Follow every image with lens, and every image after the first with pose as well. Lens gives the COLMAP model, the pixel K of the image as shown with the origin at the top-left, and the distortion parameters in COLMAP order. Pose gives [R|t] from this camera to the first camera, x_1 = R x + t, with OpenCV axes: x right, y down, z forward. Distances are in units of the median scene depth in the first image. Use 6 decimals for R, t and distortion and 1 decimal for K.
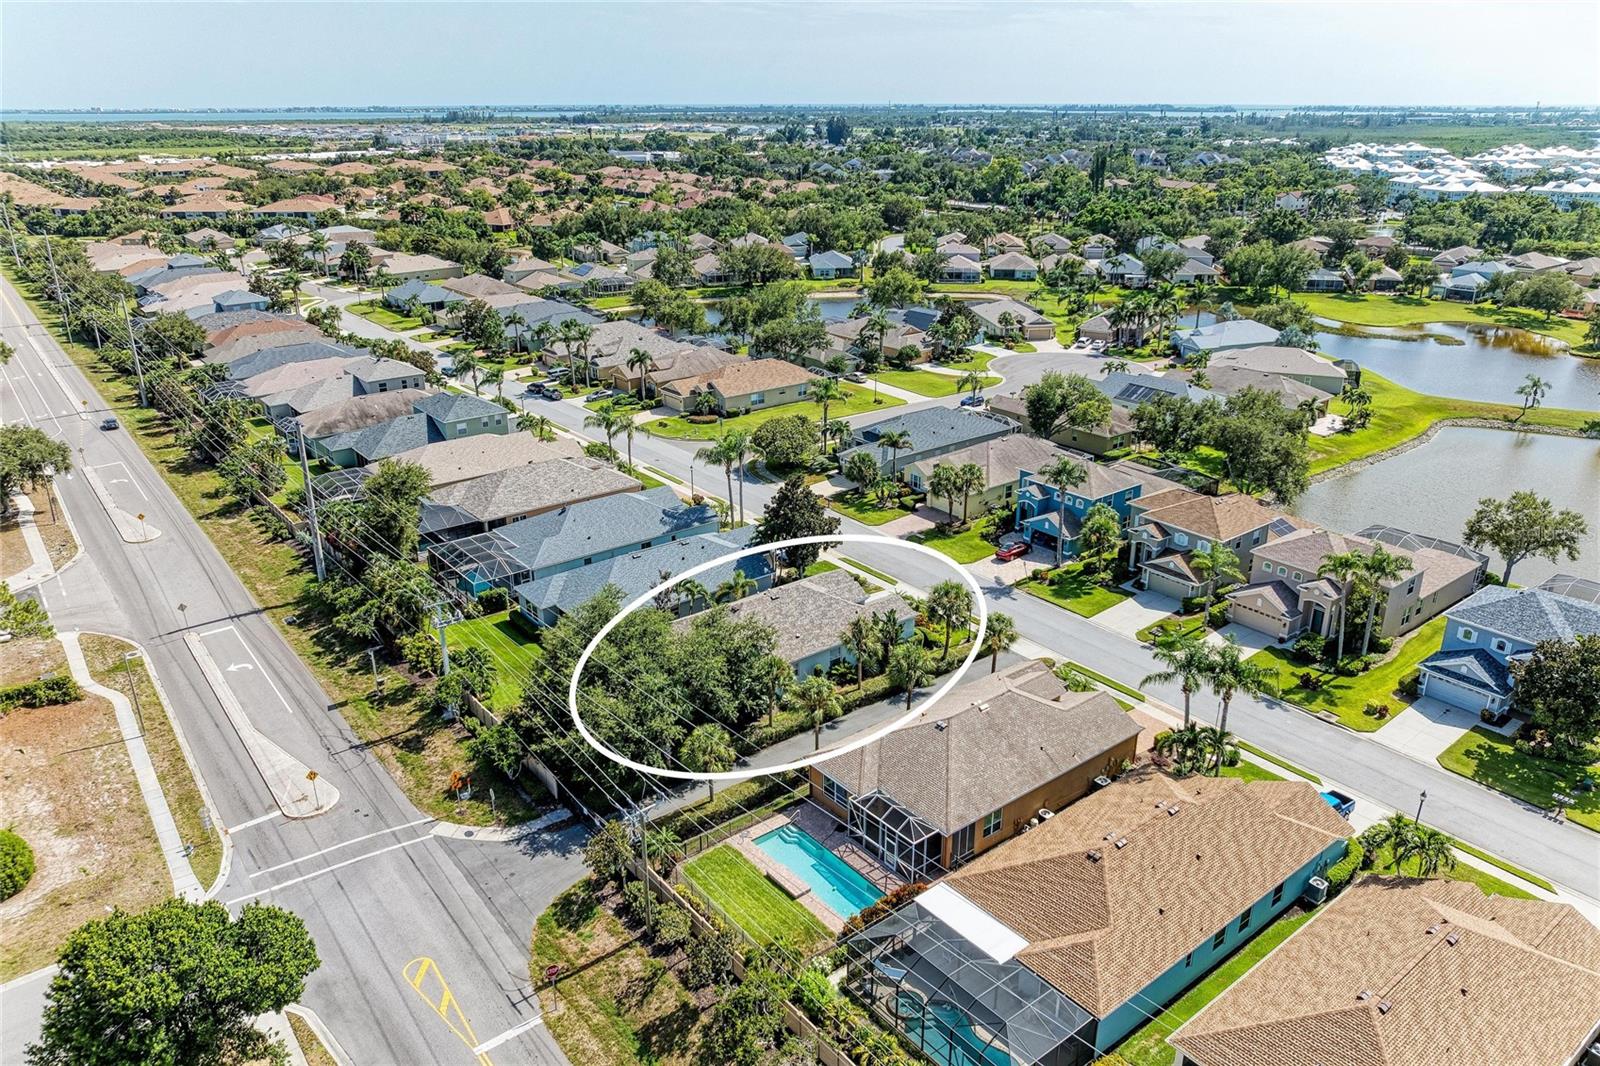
lens RADIAL K [[1128.0, 0, 809.7], [0, 1128.0, 539.5], [0, 0, 1]] dist [-0.027374, 0.013274]
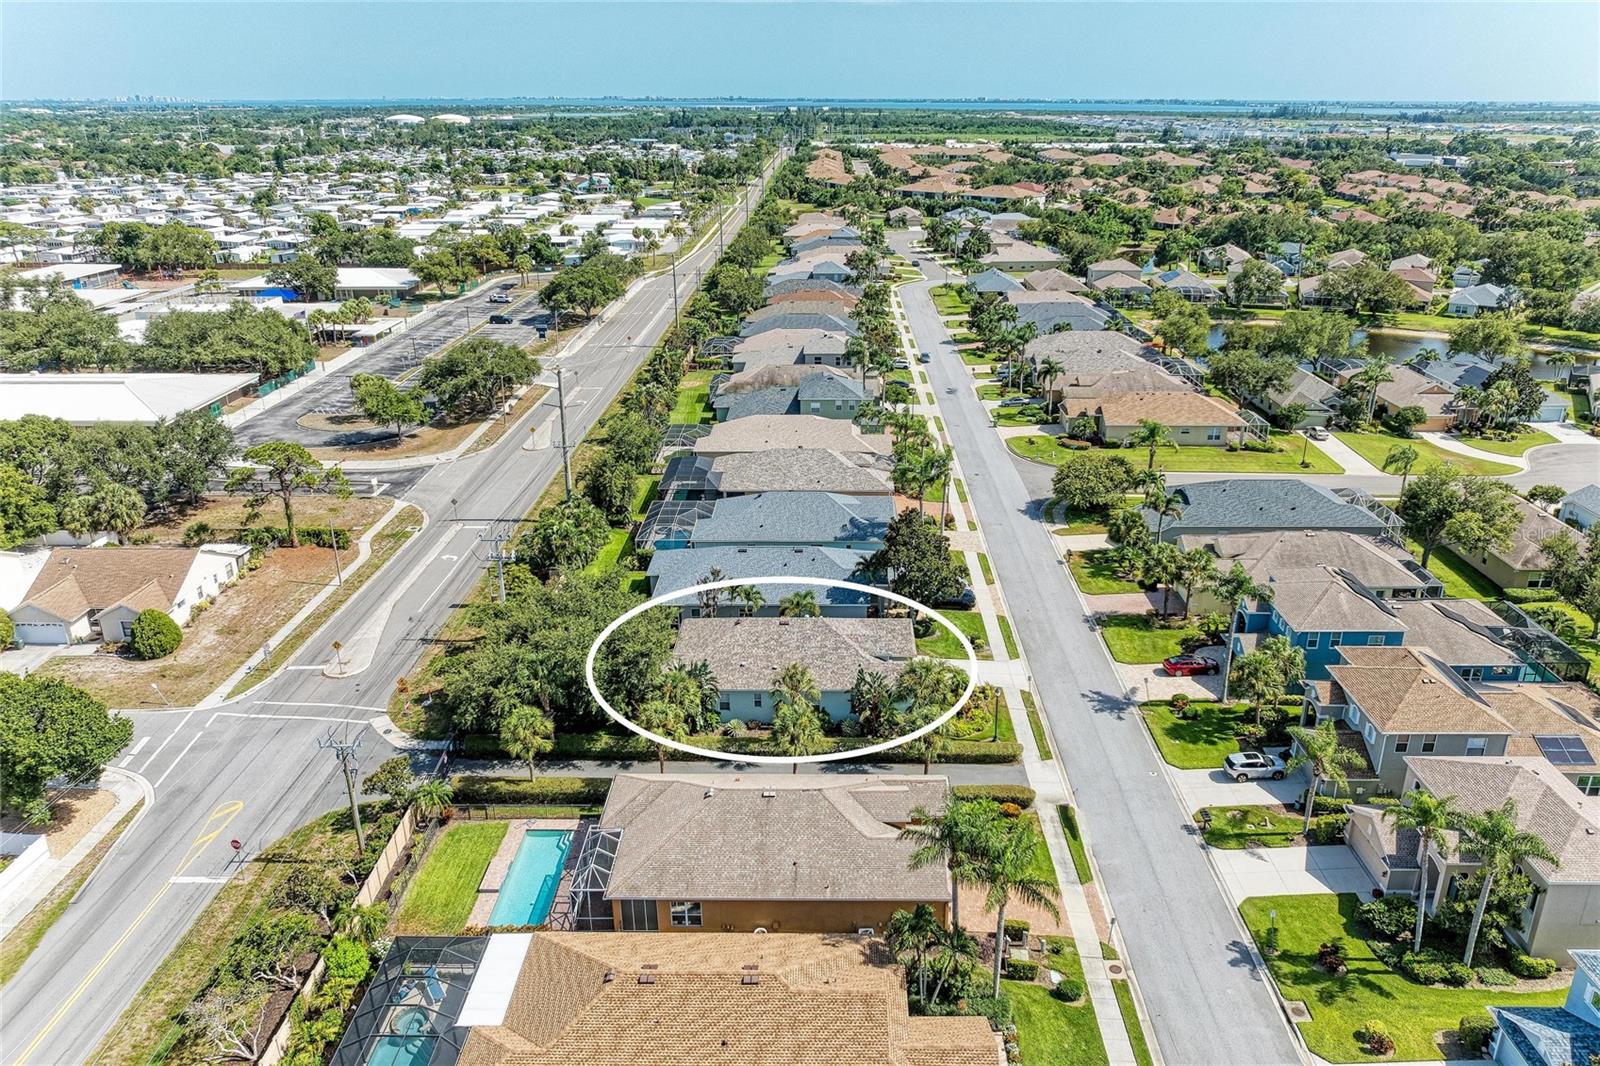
lens RADIAL K [[1128.0, 0, 811.9], [0, 1128.0, 527.6], [0, 0, 1]] dist [-0.027374, 0.013274]
pose [[0.774019, 0.229388, -0.590149, 0.387605], [-0.231818, 0.970016, 0.072996, -0.074781], [0.589199, 0.080307, 0.803987, 0.175301]]
